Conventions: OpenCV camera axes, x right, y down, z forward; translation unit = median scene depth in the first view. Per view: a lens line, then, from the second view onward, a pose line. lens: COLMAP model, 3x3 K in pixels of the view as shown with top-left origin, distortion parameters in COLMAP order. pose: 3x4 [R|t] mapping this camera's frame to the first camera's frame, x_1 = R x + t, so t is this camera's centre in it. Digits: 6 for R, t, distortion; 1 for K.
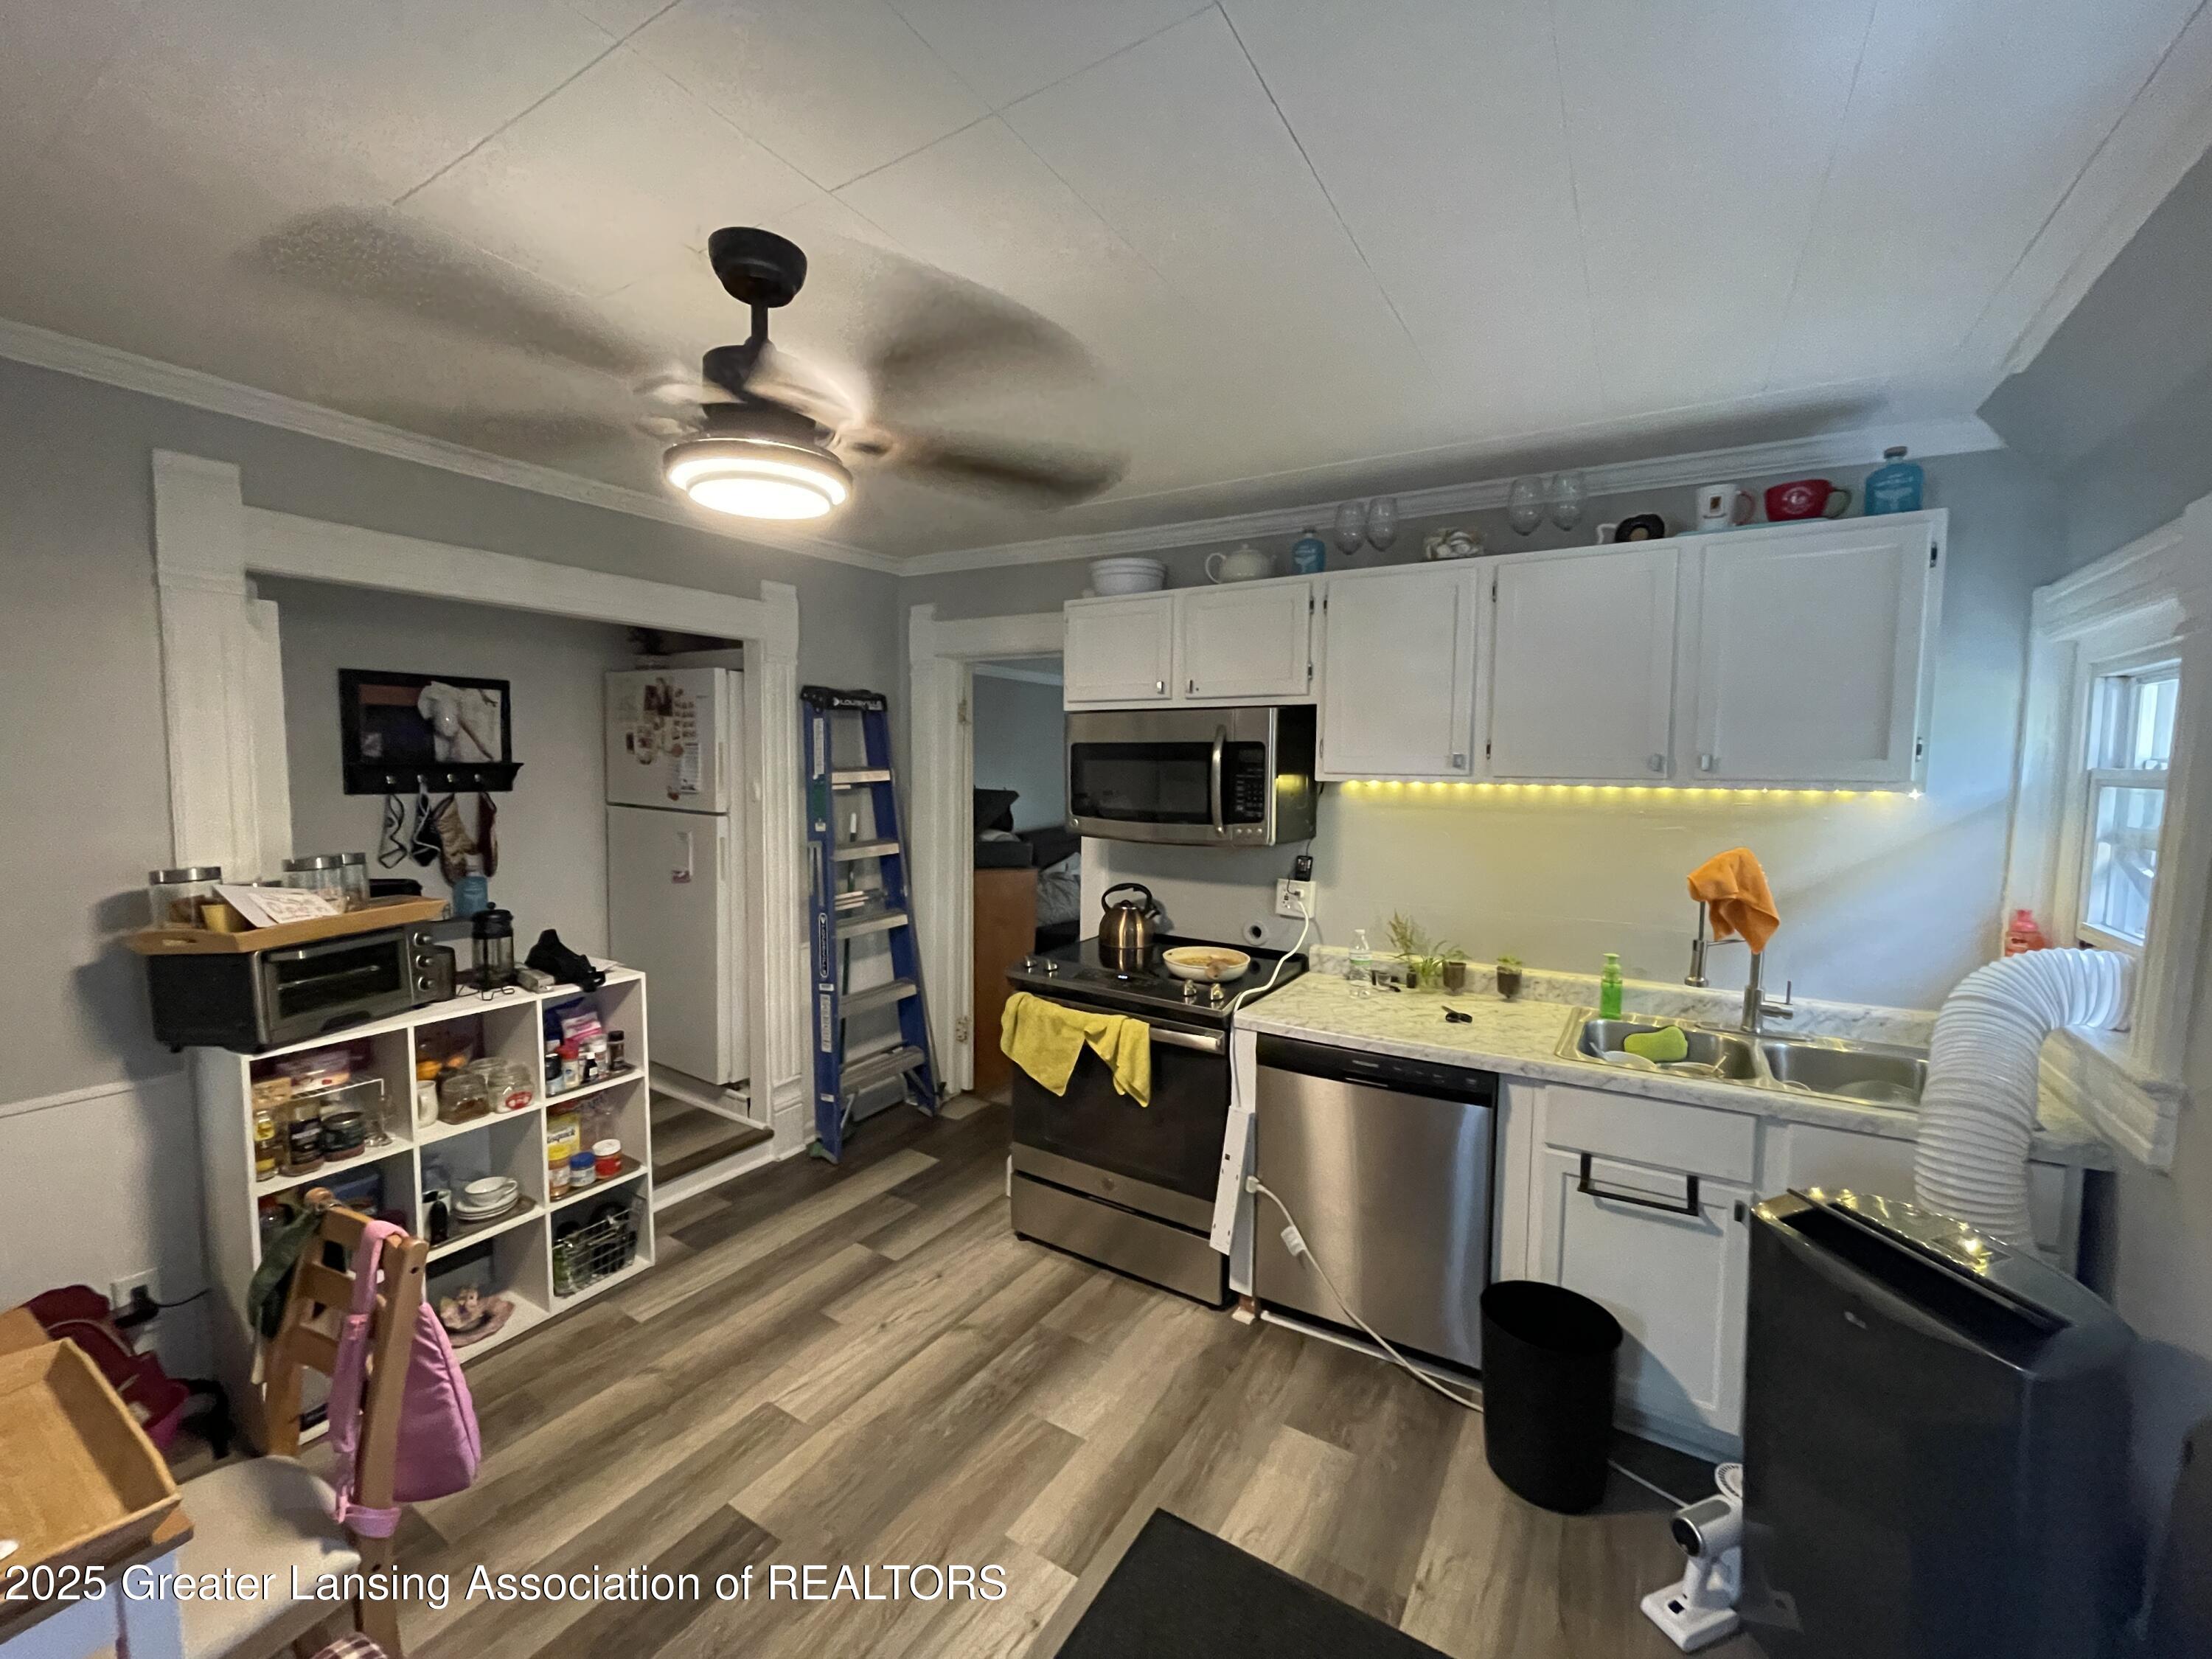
lens RADIAL K [[887.5, 0, 1109.5], [0, 887.5, 821.0], [0, 0, 1]] dist [-0.014136, -0.000169]
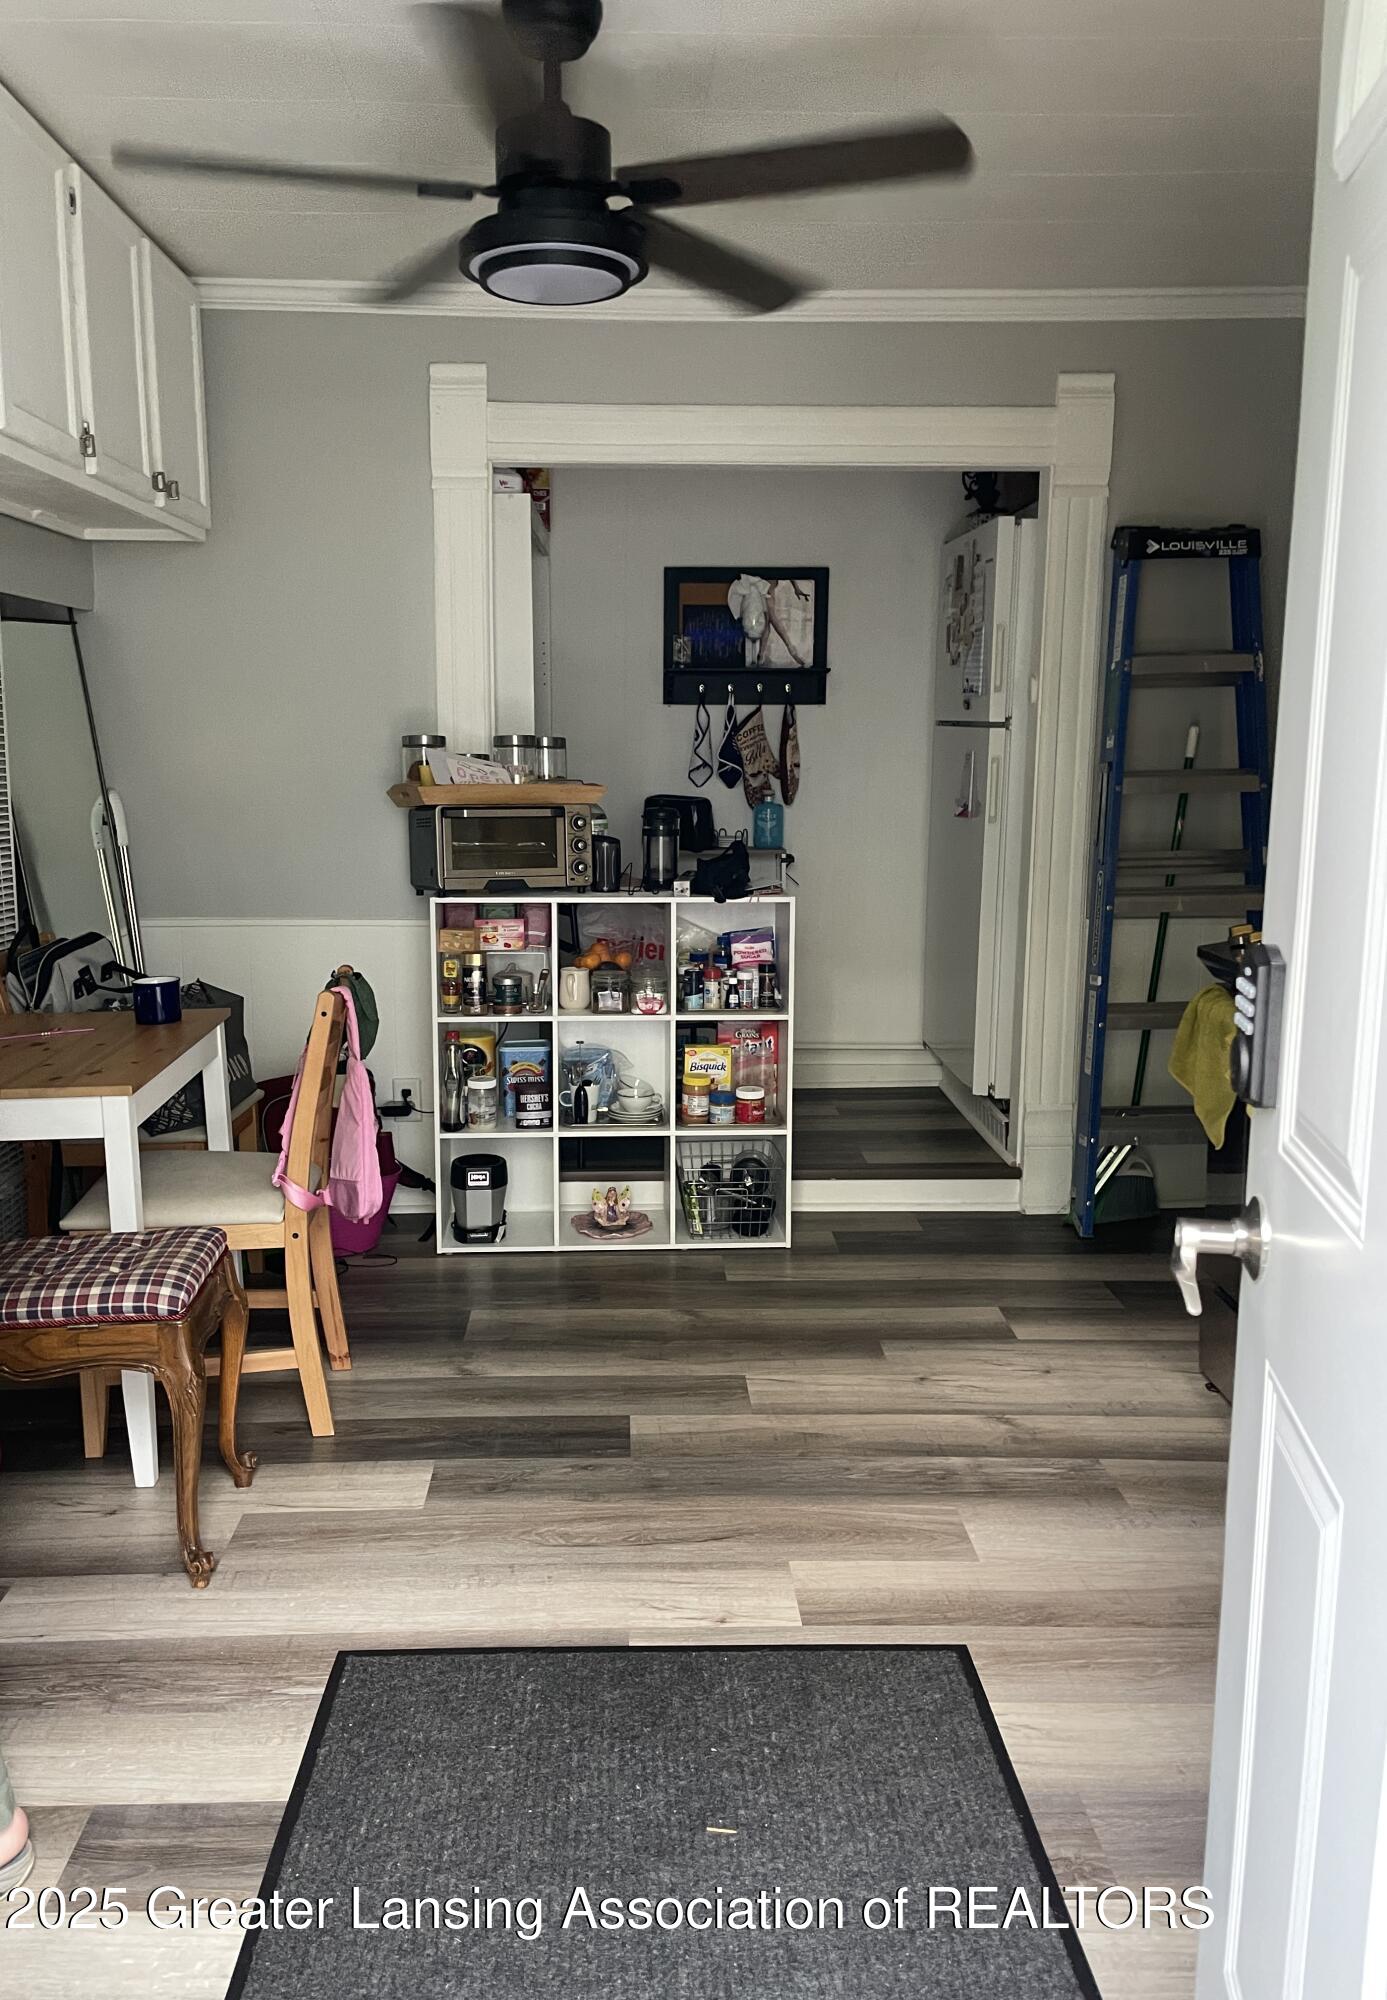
lens RADIAL K [[1542.2, 0, 687.4], [0, 1542.2, 1010.8], [0, 0, 1]] dist [0.011647, -0.000871]
pose [[0.542965, 0.124475, -0.830479, 0.536460], [-0.049866, 0.991987, 0.116081, 0.097877], [0.838273, -0.021615, 0.544822, 0.105437]]
